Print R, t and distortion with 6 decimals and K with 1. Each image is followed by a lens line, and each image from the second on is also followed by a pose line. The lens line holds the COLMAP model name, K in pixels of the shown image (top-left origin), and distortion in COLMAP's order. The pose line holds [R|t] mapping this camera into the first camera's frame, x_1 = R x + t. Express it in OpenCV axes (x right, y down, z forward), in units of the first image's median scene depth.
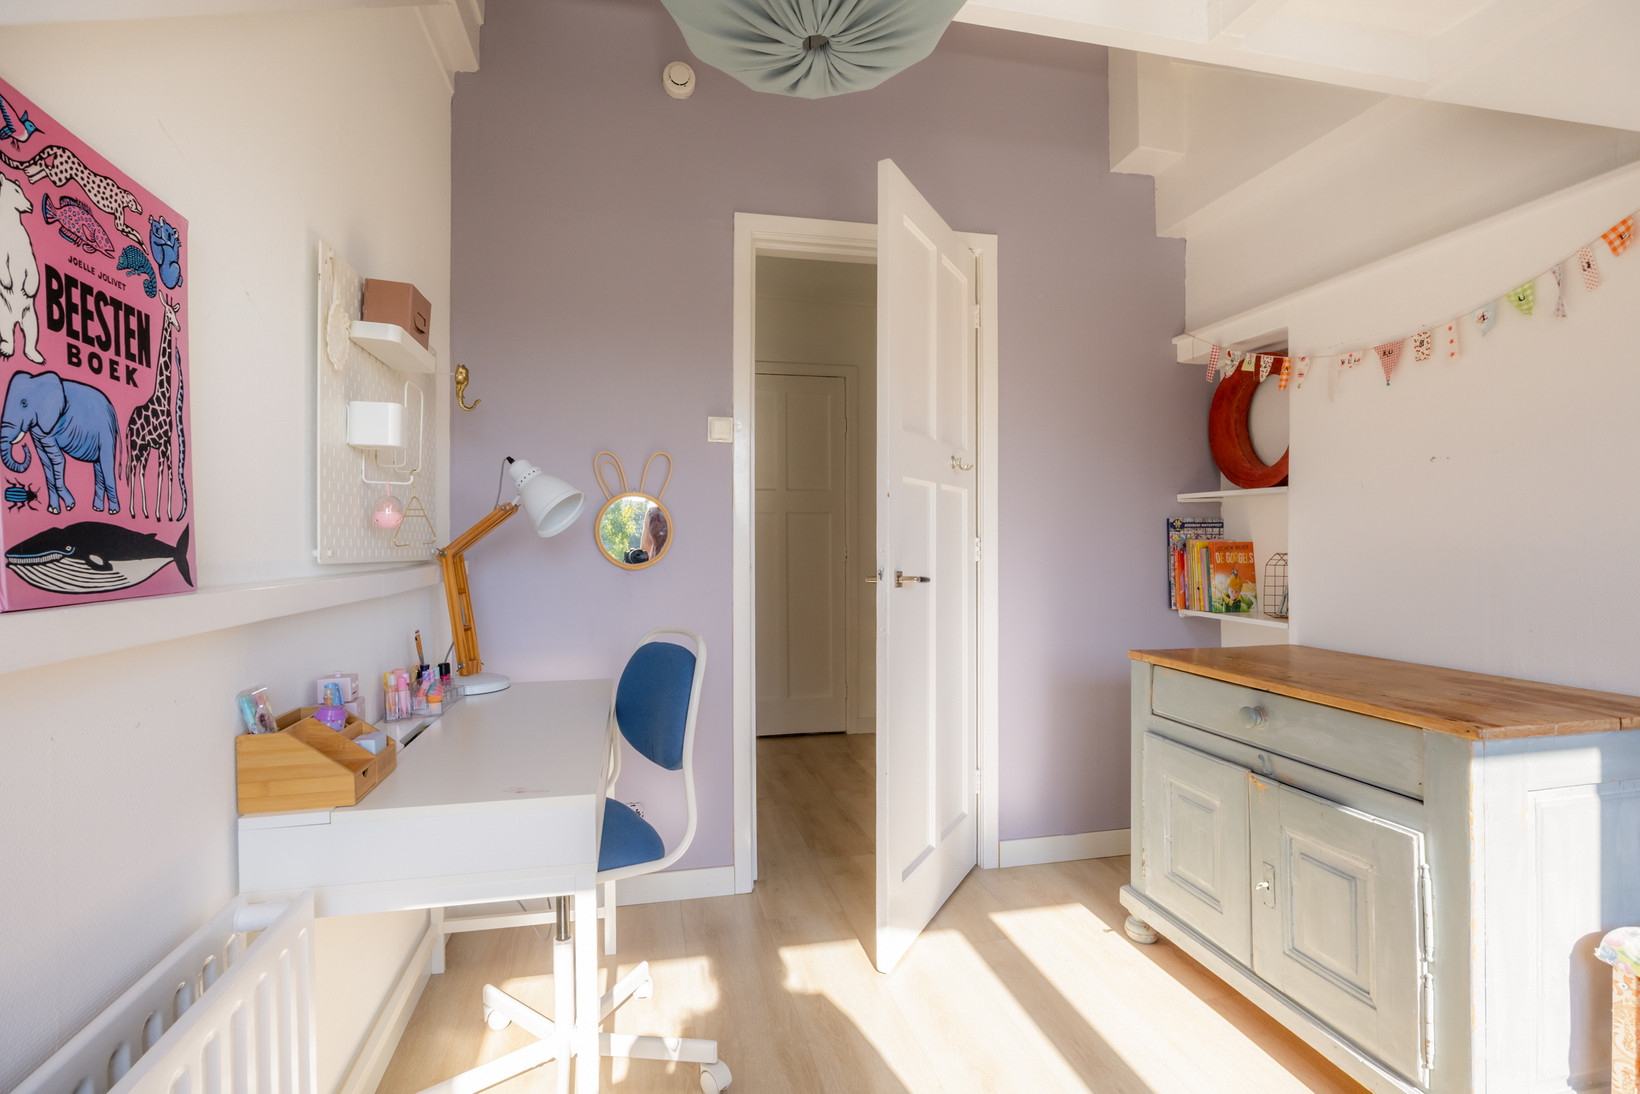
lens RADIAL K [[701.5, 0, 819.7], [0, 701.5, 540.8], [0, 0, 1]] dist [0.001951, 0.000044]
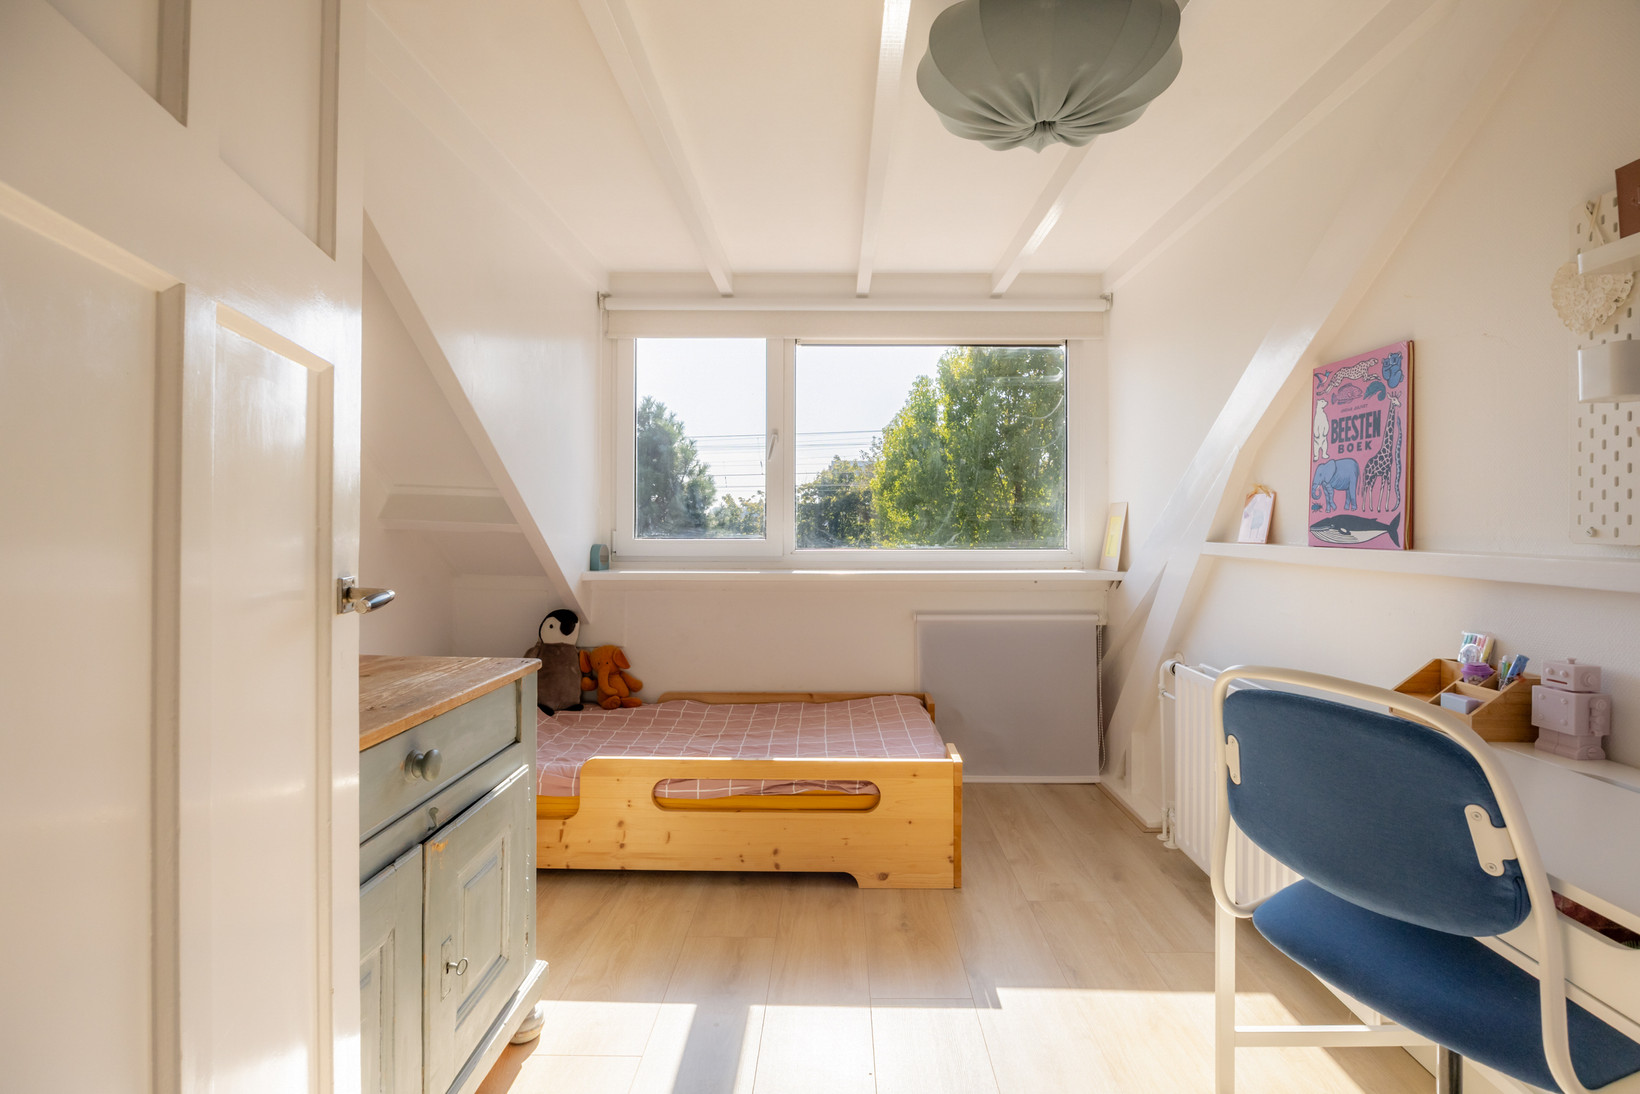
lens RADIAL K [[701.5, 0, 825.7], [0, 701.5, 539.4], [0, 0, 1]] dist [0.001951, 0.000044]
pose [[-0.963374, 0.001805, 0.268154, 0.043736], [0.005845, 0.999881, 0.014268, 0.013305], [-0.268097, 0.015313, -0.963270, 3.742214]]
